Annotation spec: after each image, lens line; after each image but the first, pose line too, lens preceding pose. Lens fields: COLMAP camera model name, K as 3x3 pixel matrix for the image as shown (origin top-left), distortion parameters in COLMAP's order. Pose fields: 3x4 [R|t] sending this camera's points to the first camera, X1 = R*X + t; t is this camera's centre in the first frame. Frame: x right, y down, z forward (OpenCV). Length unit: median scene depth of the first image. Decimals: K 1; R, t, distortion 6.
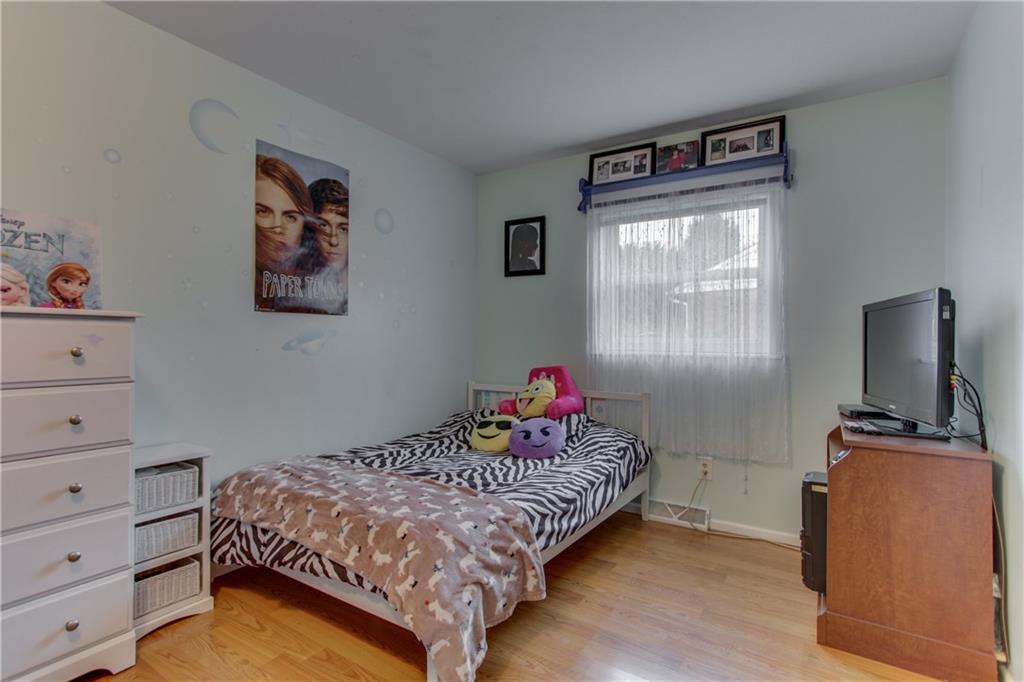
lens RADIAL K [[498.0, 0, 512.0], [0, 498.0, 341.0], [0, 0, 1]] dist [-0.048355, 0.027725]
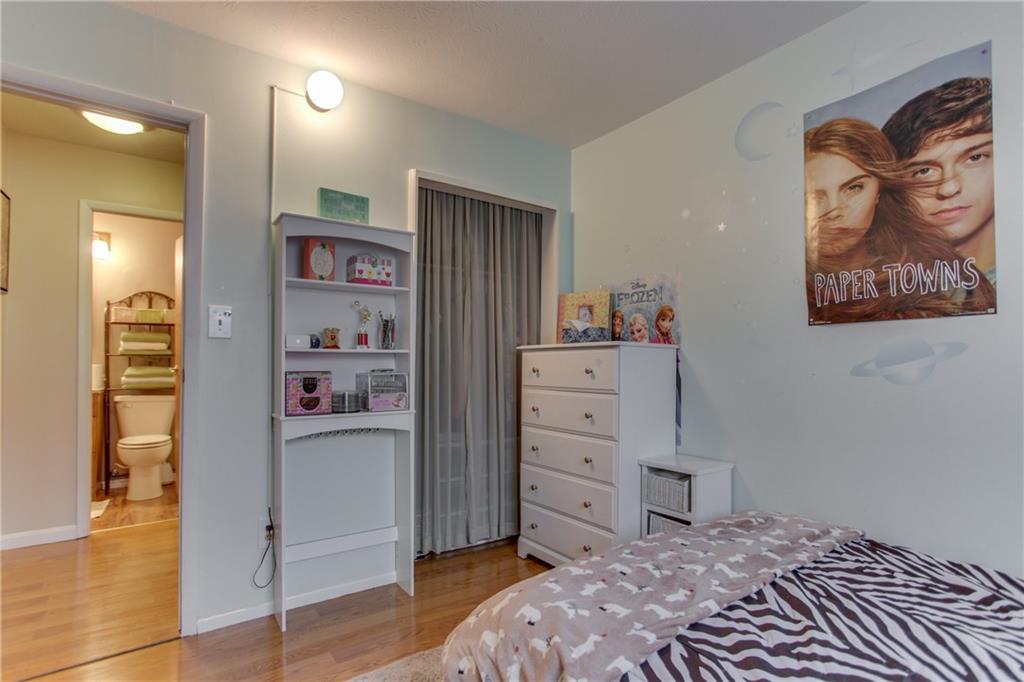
lens RADIAL K [[509.3, 0, 514.9], [0, 509.3, 354.2], [0, 0, 1]] dist [-0.001705, 0.000506]
pose [[-0.361727, -0.024709, -0.931956, 0.425775], [-0.002939, 0.999674, -0.025363, 0.008069], [0.932279, -0.006435, -0.361682, 0.855237]]
